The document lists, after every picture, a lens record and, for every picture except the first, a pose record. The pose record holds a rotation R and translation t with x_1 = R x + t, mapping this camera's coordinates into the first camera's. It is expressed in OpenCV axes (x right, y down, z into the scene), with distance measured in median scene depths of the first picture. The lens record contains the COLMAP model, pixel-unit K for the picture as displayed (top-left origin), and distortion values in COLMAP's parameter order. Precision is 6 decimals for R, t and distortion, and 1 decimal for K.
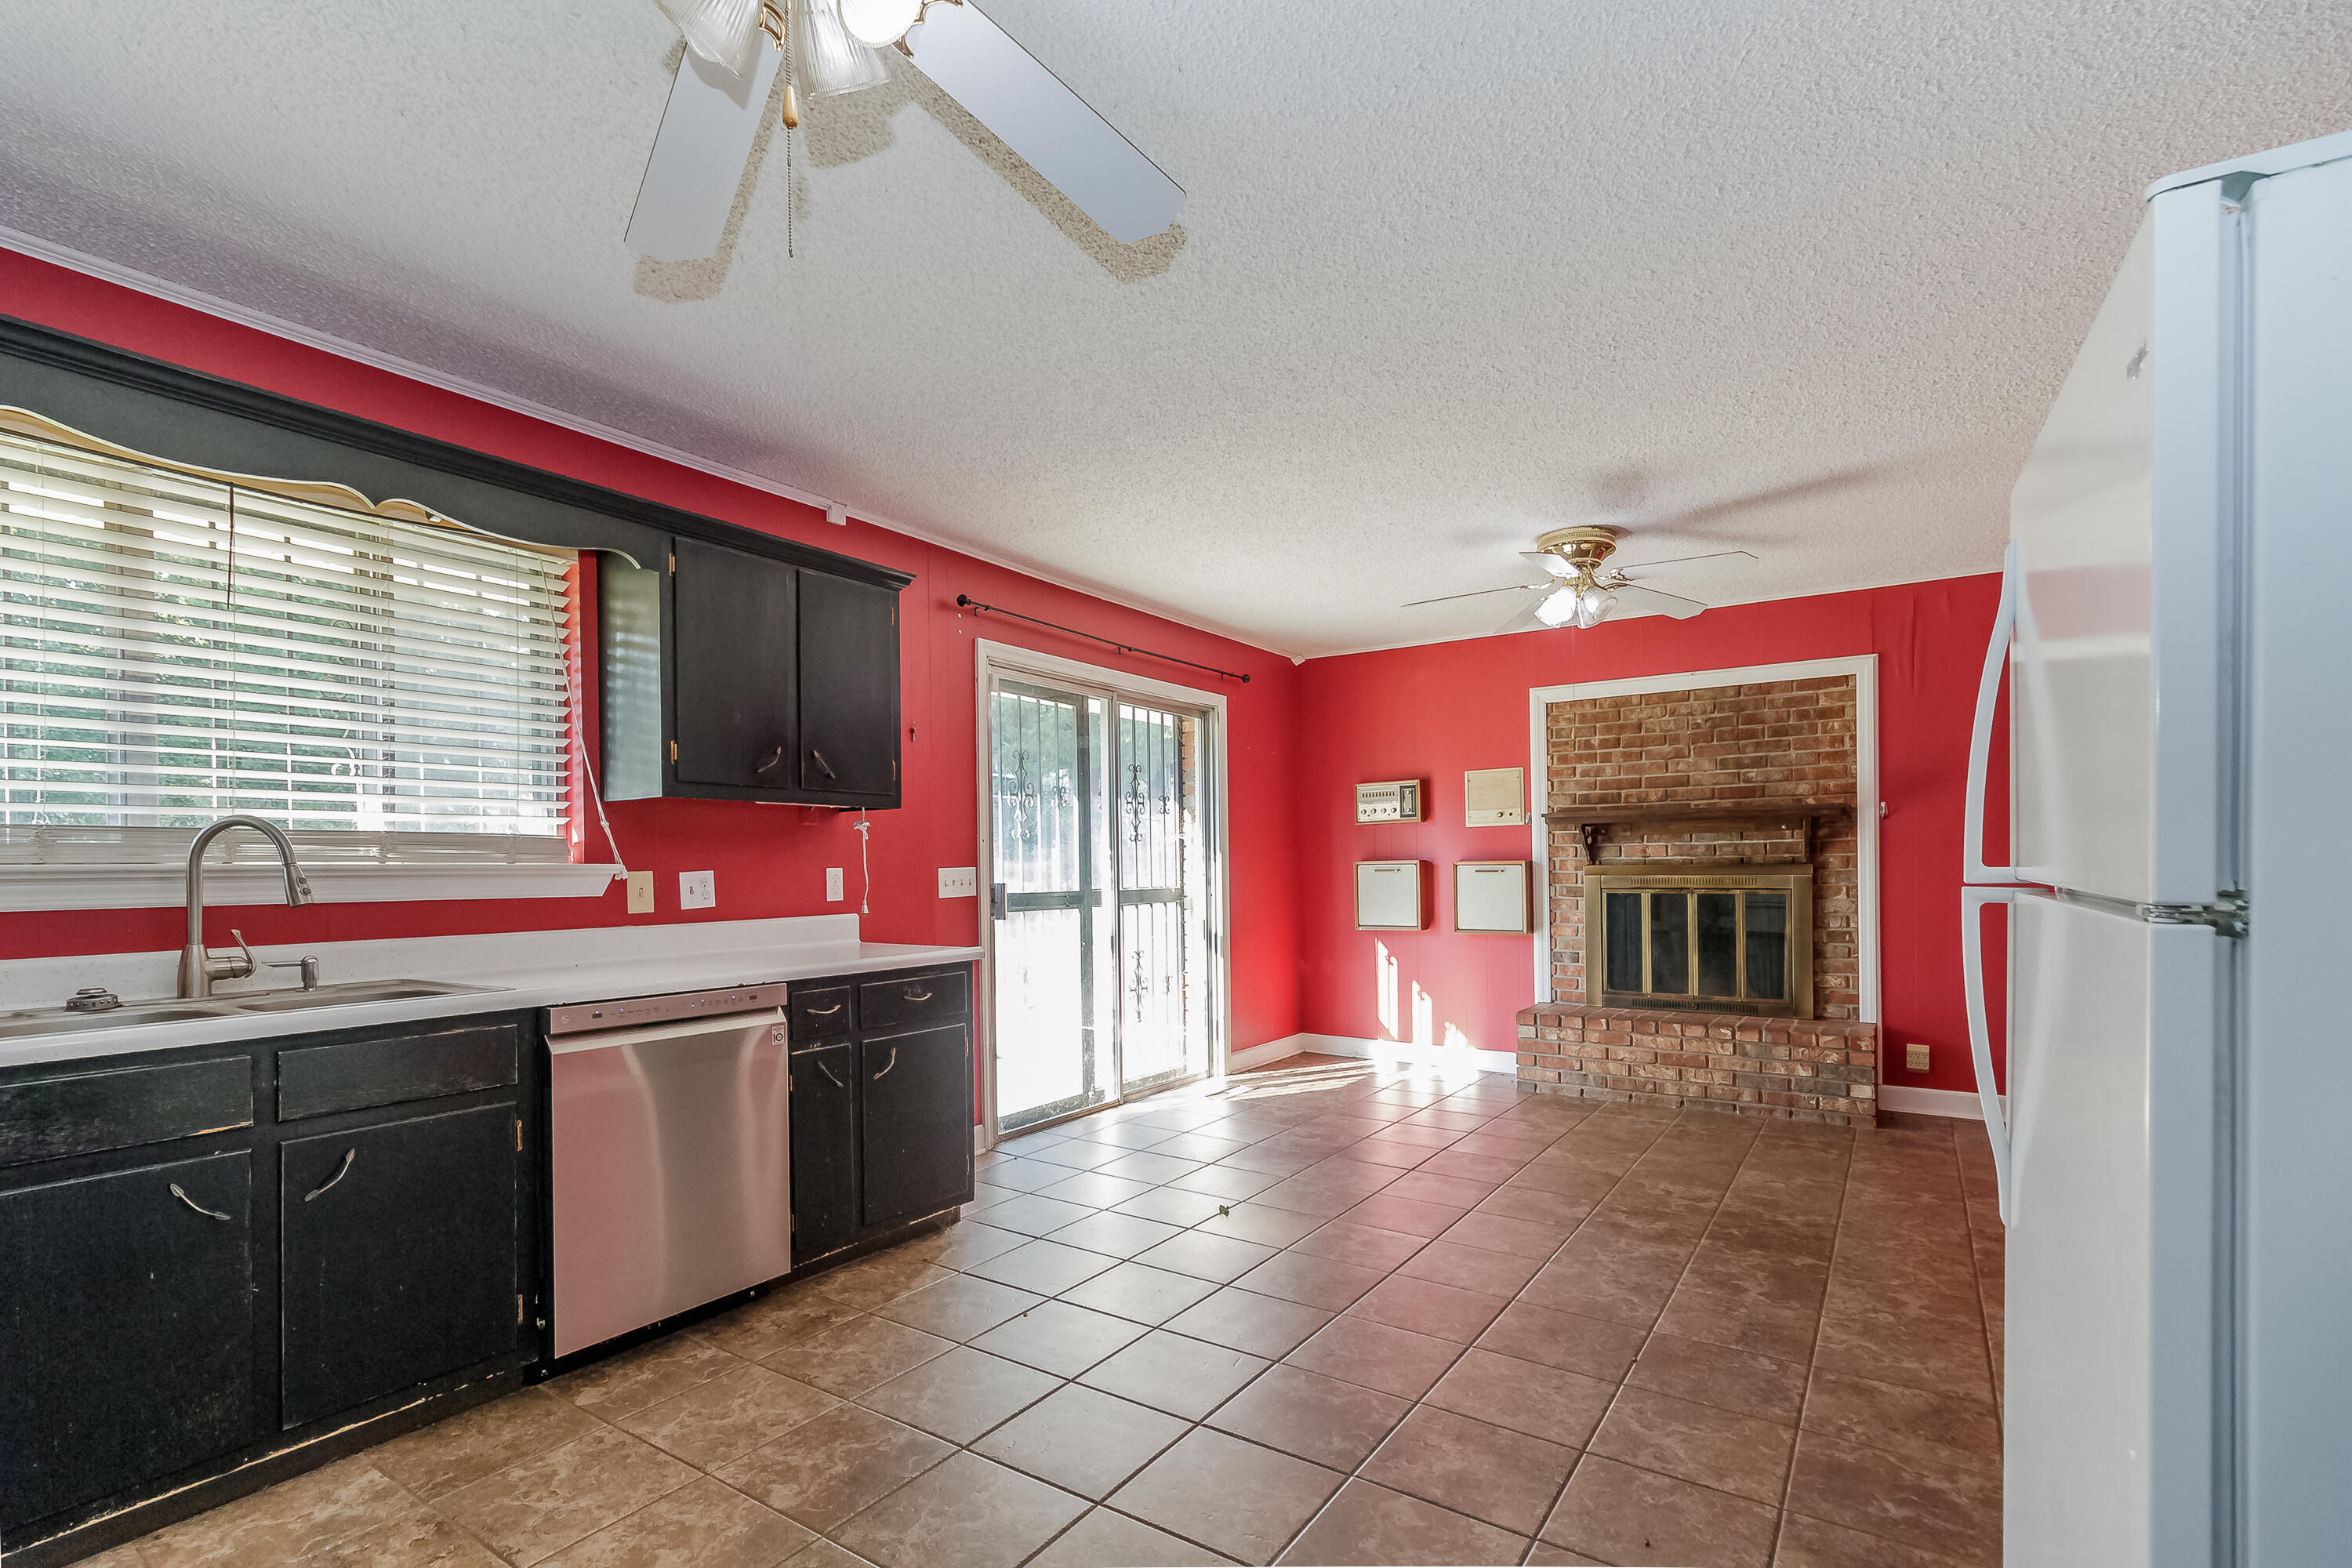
lens RADIAL K [[1069.9, 0, 1151.4], [0, 1069.9, 865.3], [0, 0, 1]] dist [-0.000932, 0.000050]
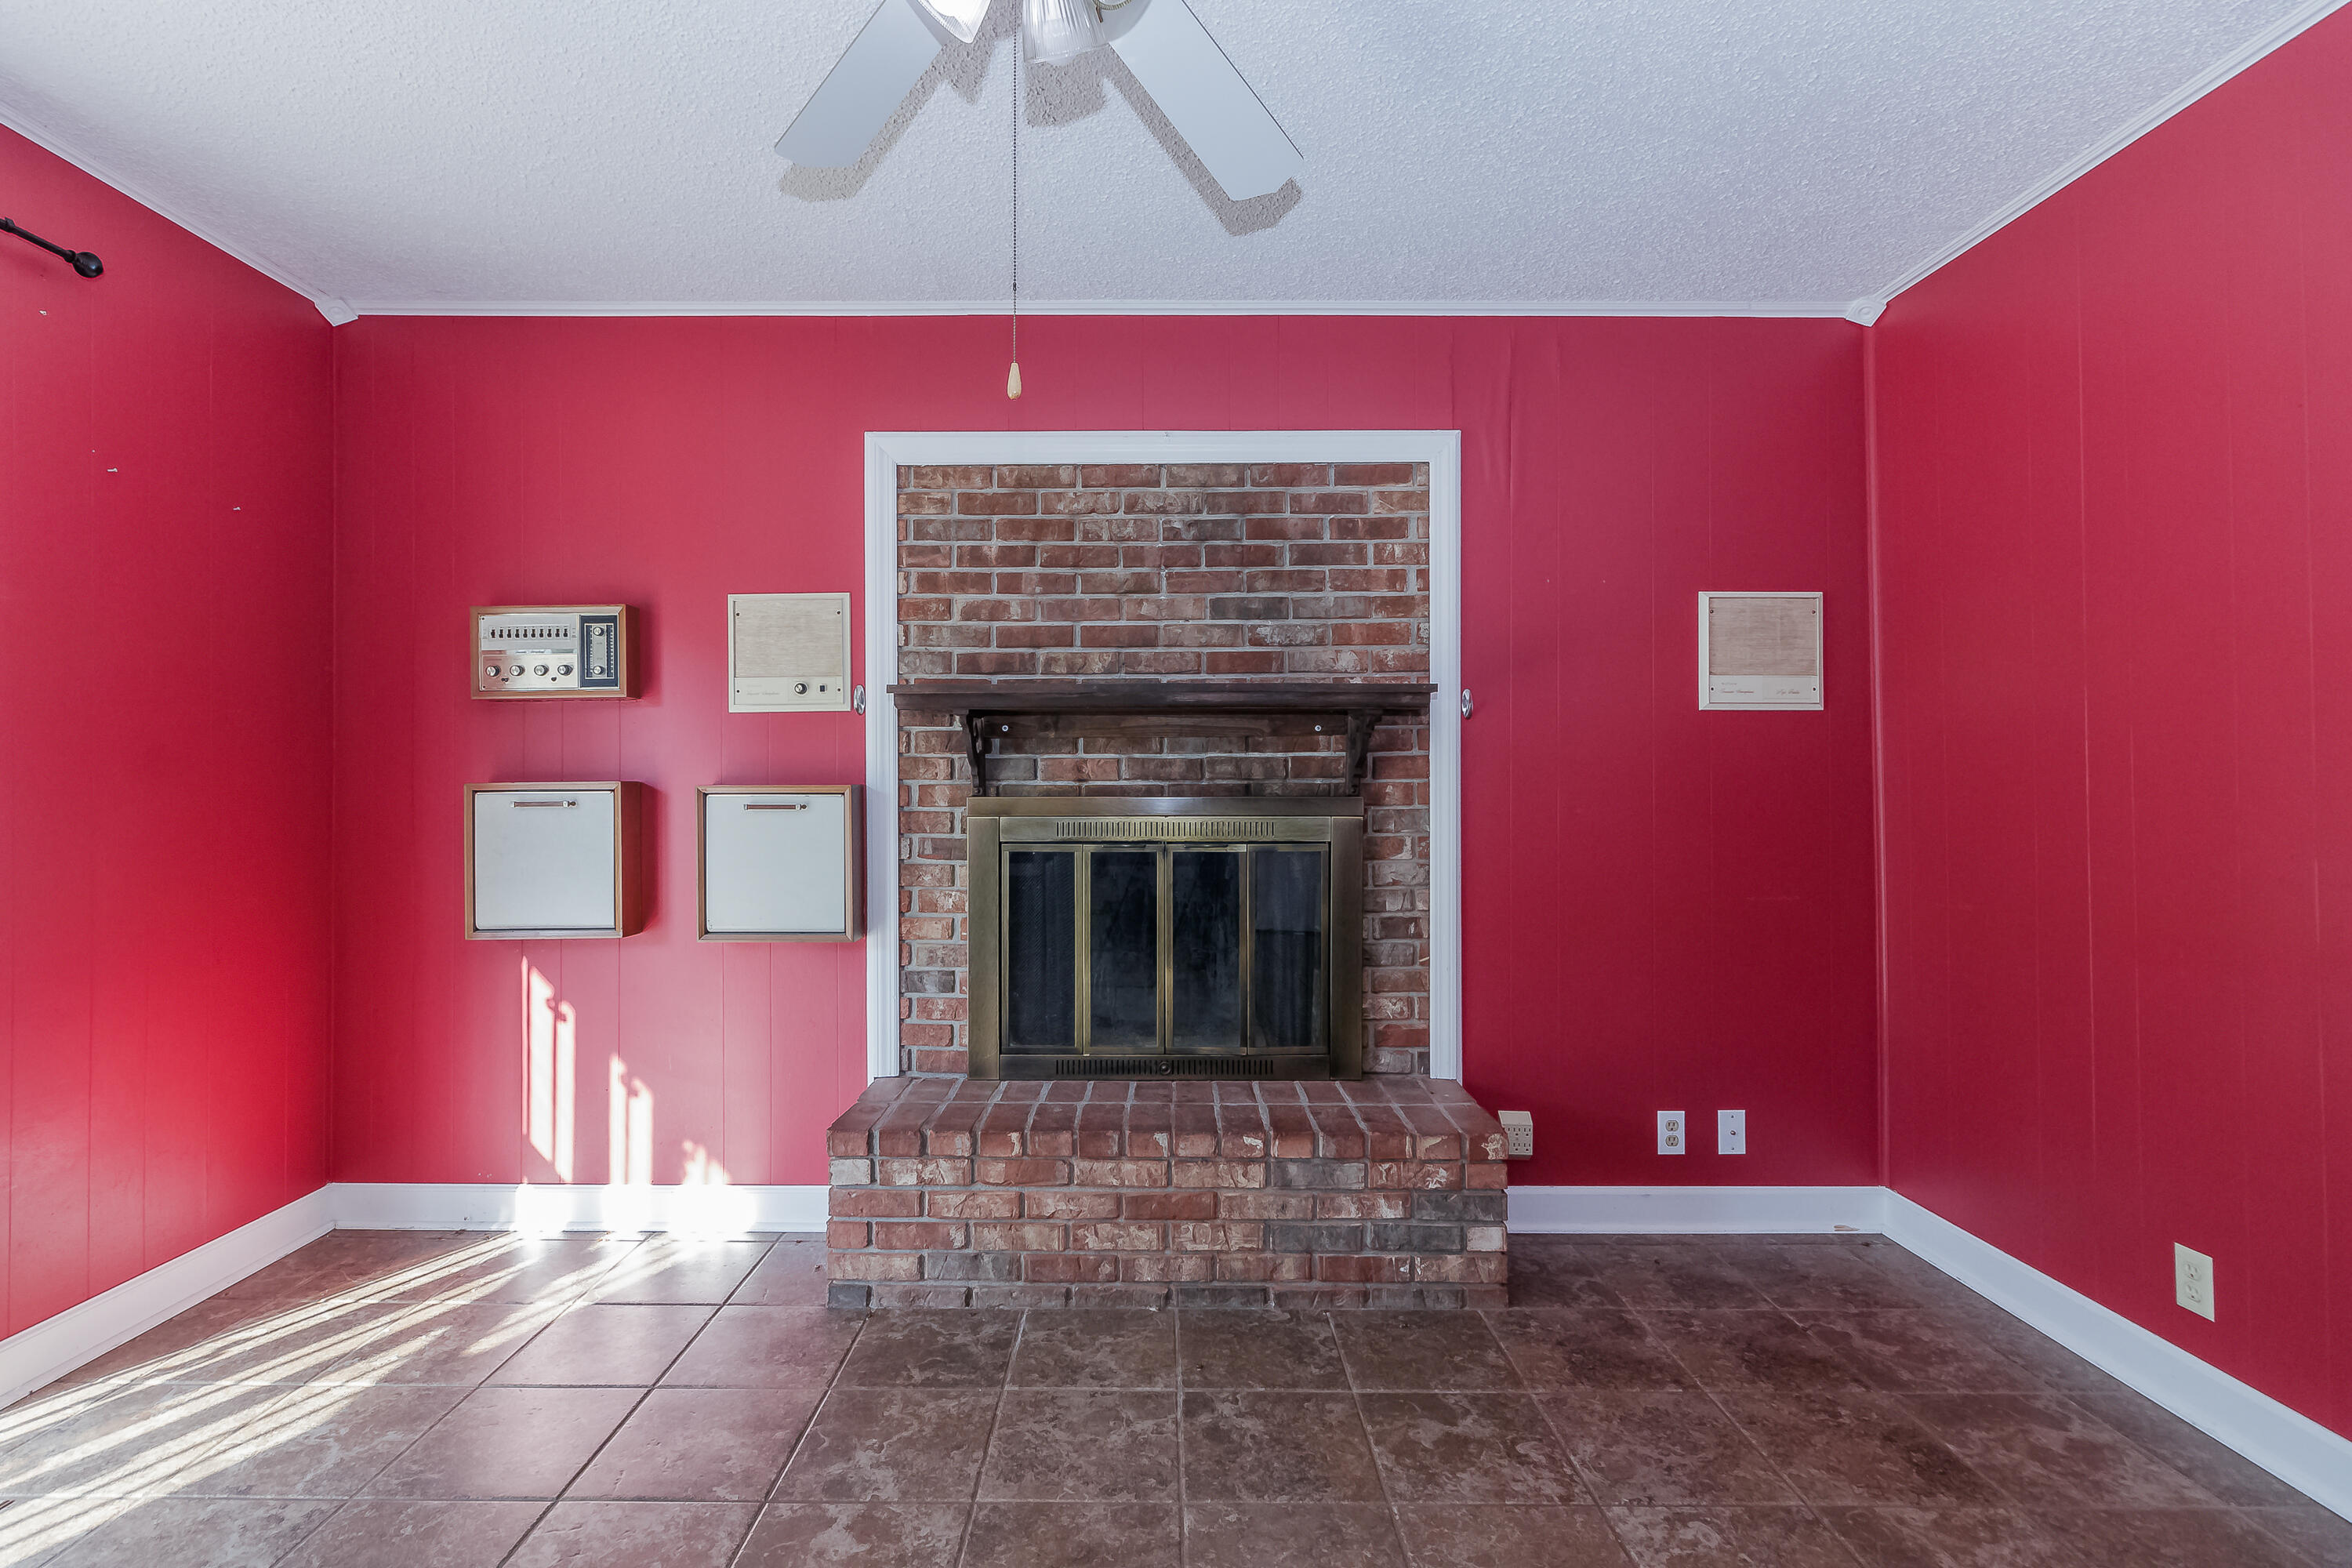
lens RADIAL K [[1078.5, 0, 1151.0], [0, 1078.5, 782.7], [0, 0, 1]] dist [0.001762, 0.000323]
pose [[0.819671, 0.012657, 0.572695, 0.203998], [-0.008722, 0.999916, -0.009616, -0.002325], [-0.572769, 0.002887, 0.819712, 0.588604]]
